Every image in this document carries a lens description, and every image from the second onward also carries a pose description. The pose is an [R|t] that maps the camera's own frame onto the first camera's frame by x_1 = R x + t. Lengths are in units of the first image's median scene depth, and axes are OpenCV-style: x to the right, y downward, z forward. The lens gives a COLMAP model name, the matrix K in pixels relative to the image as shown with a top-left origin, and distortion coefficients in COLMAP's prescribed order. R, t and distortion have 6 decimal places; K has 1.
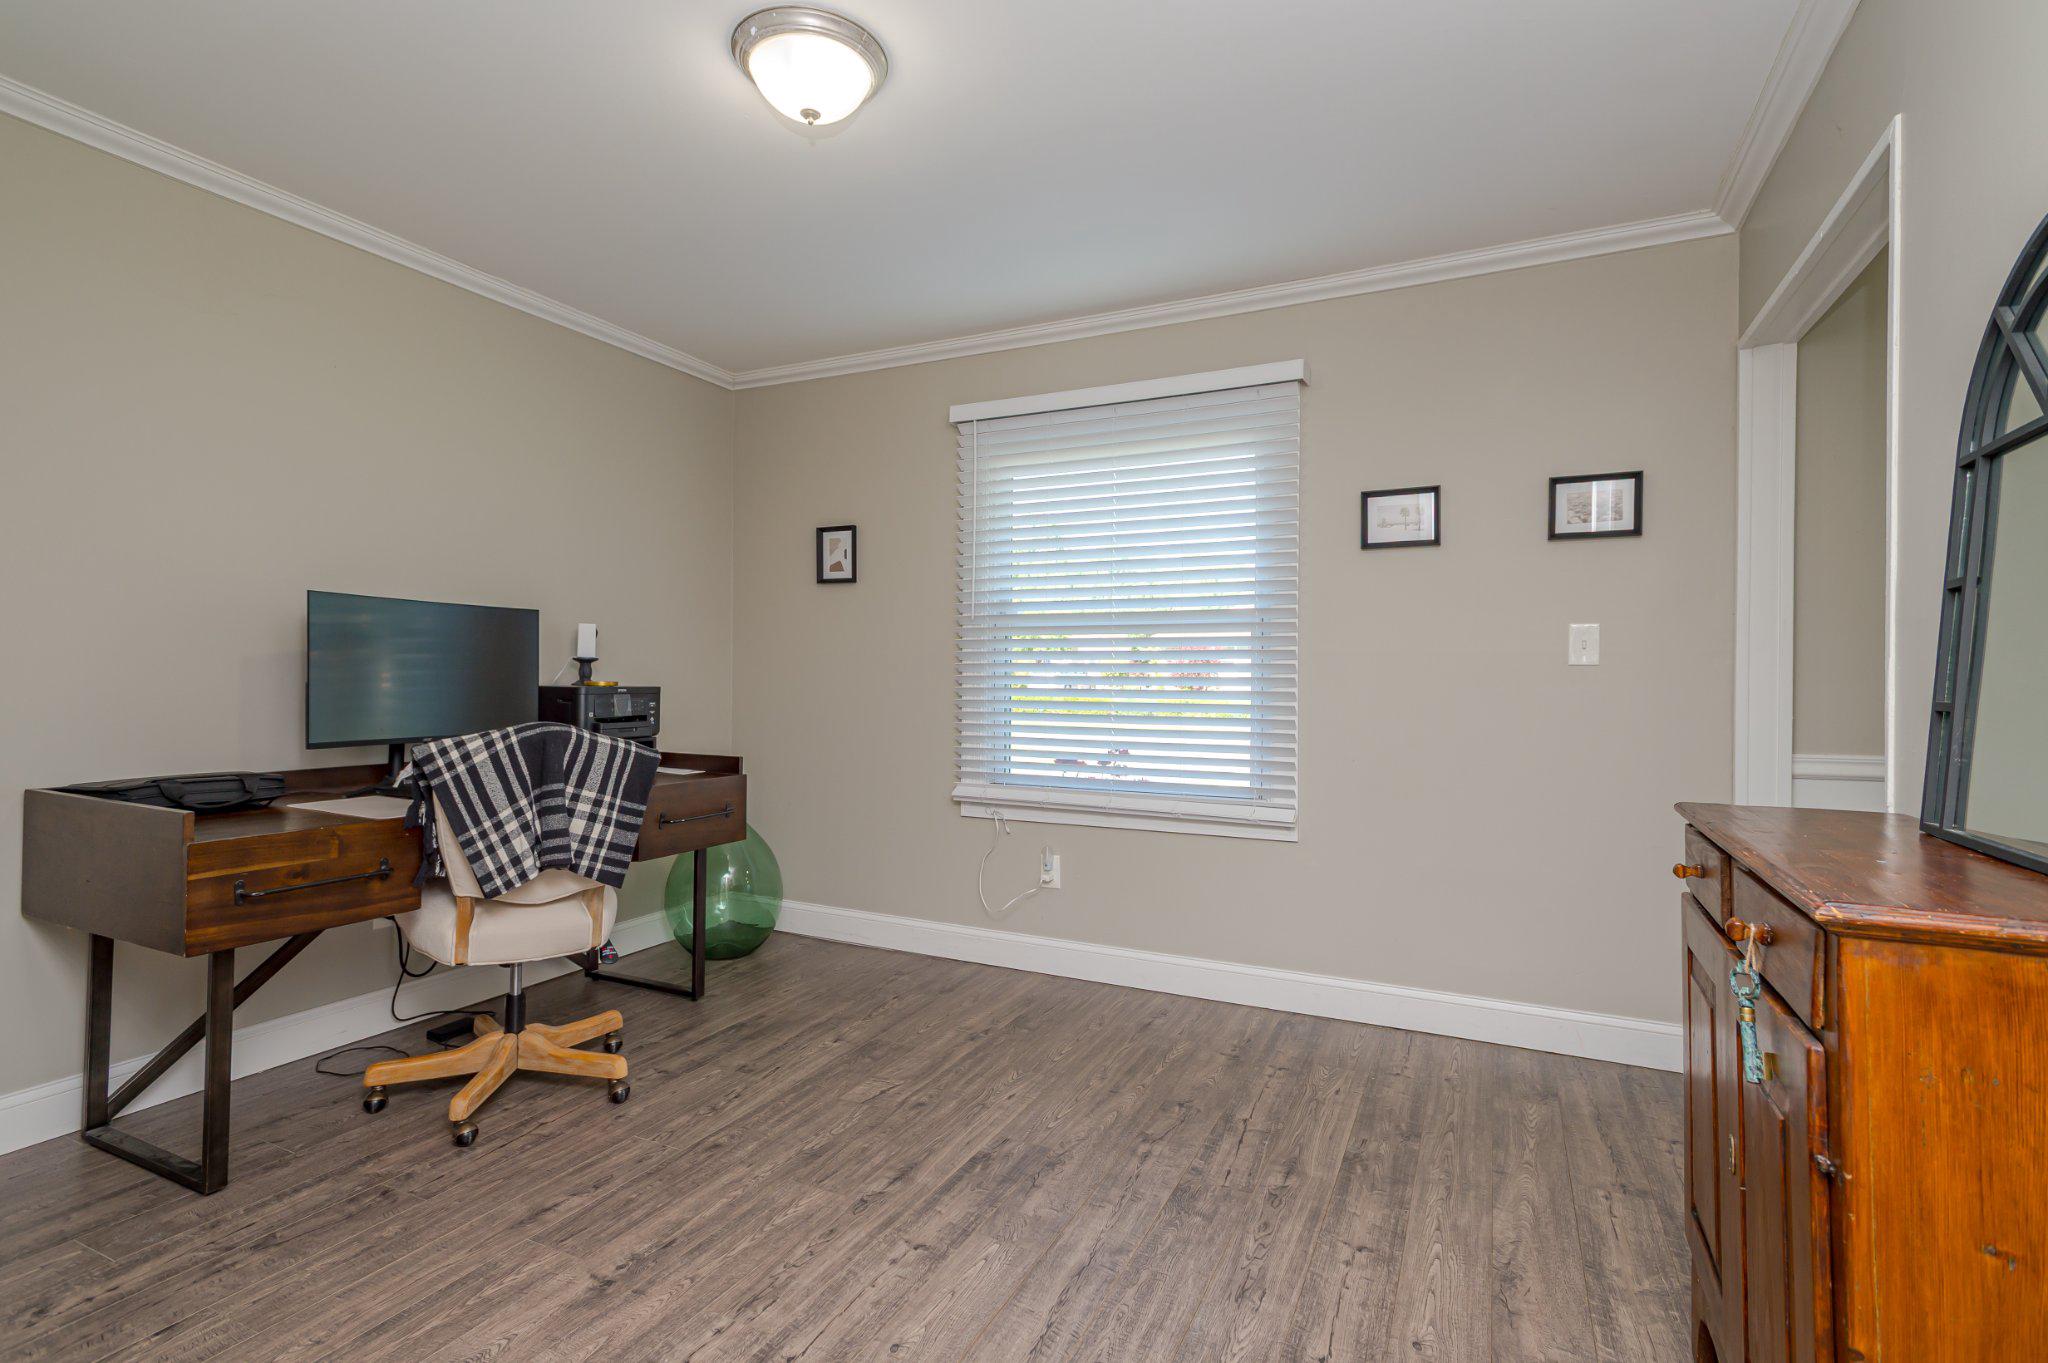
lens RADIAL K [[950.6, 0, 1018.9], [0, 950.6, 684.2], [0, 0, 1]] dist [0.017758, -0.004100]
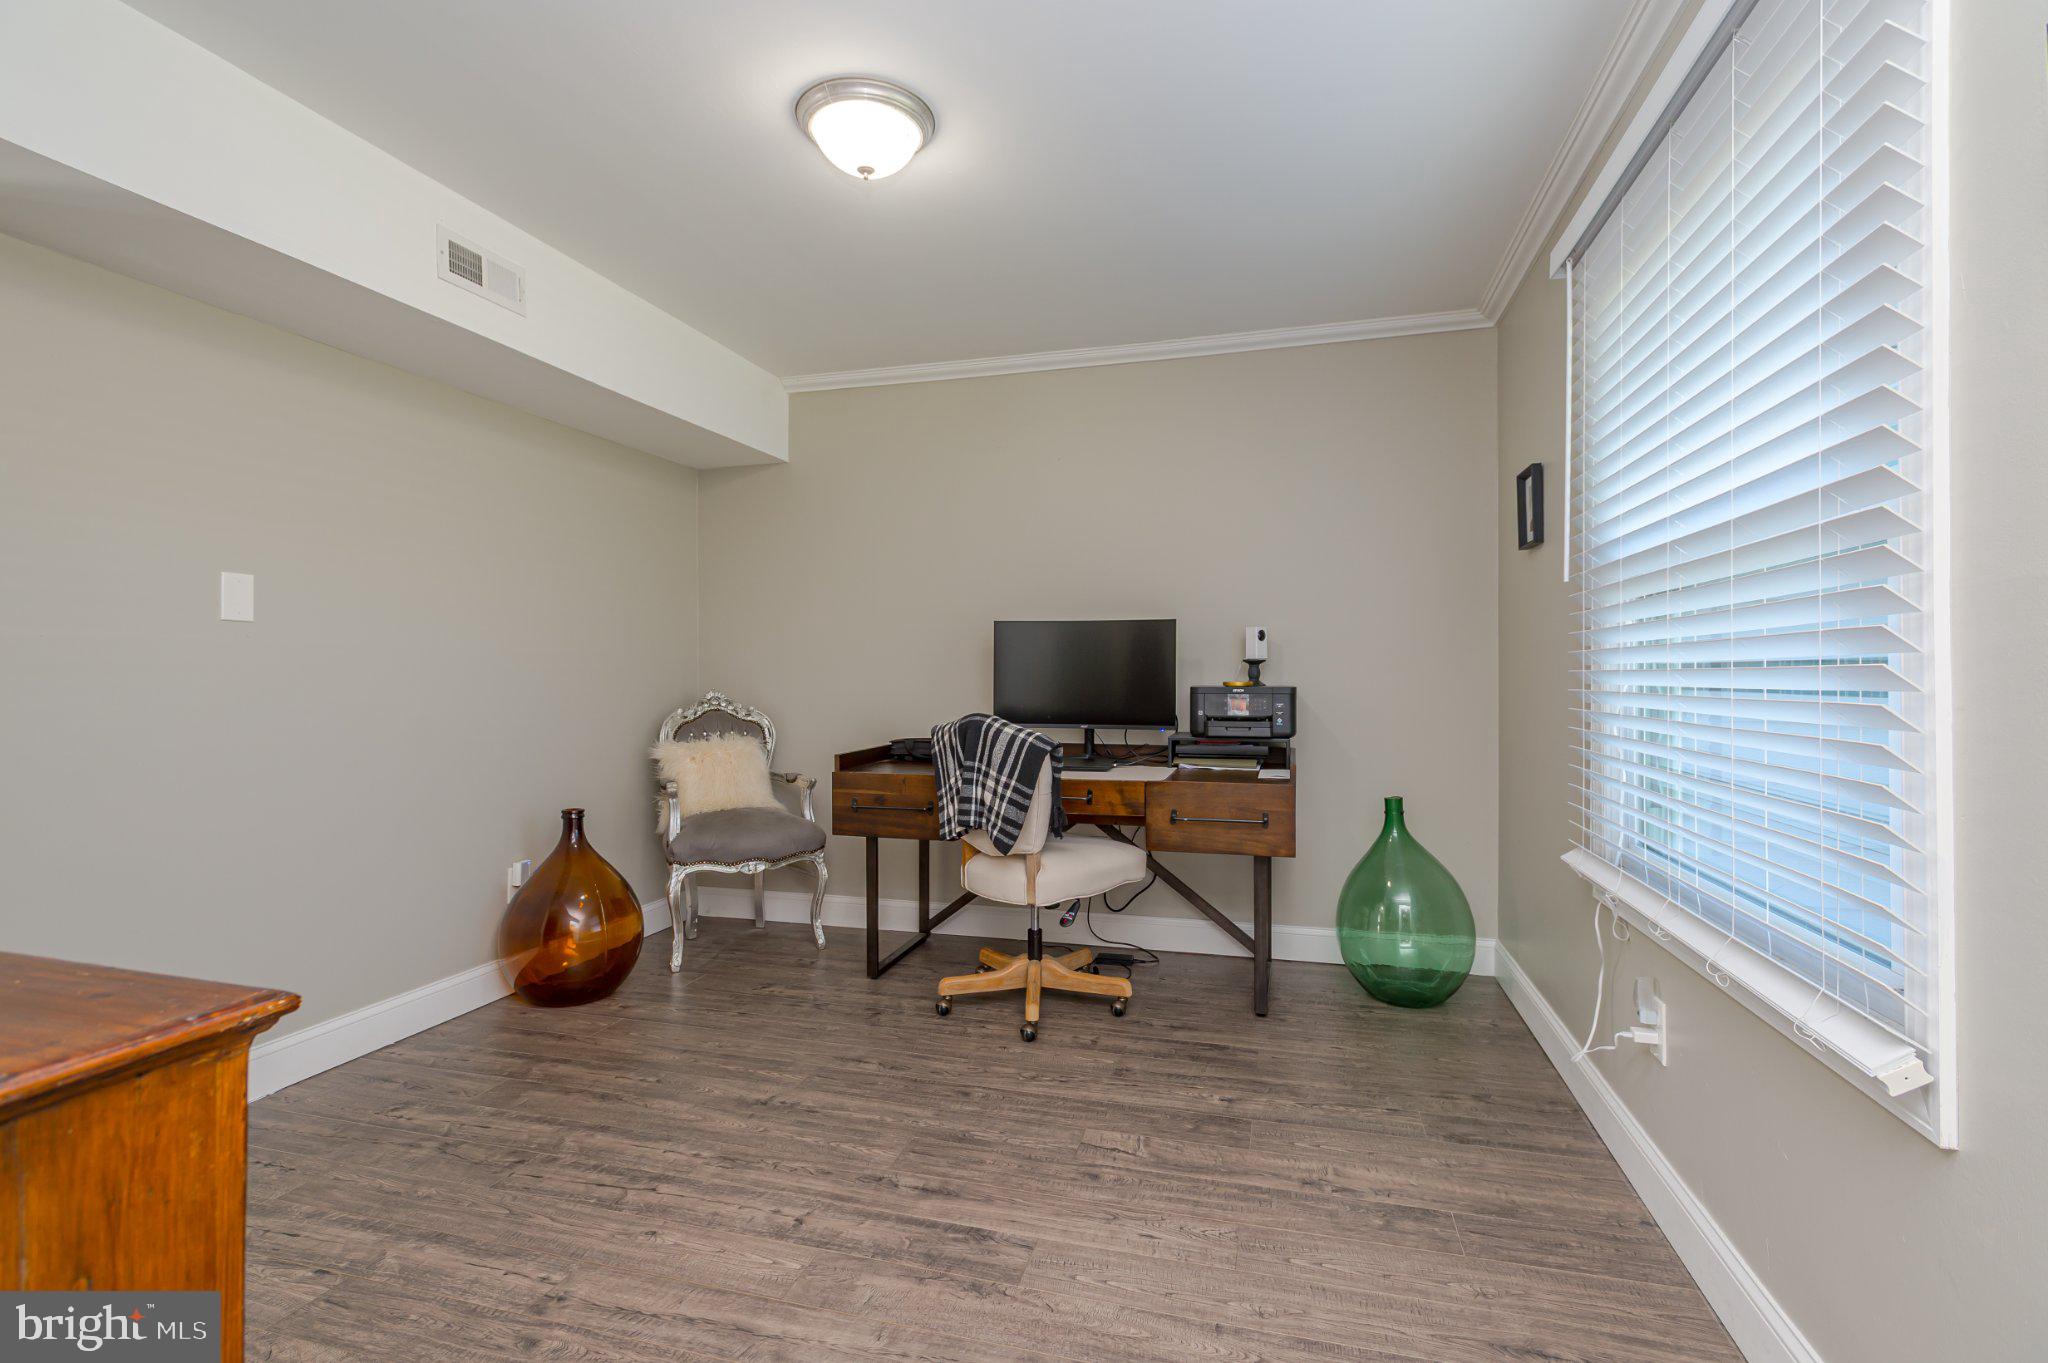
lens RADIAL K [[950.6, 0, 1055.5], [0, 950.6, 689.3], [0, 0, 1]] dist [0.017758, -0.004100]
pose [[0.185059, -0.000398, -0.982727, 0.754987], [-0.000970, 0.999999, -0.000588, 0.008039], [0.982727, 0.001062, 0.185059, 0.841379]]
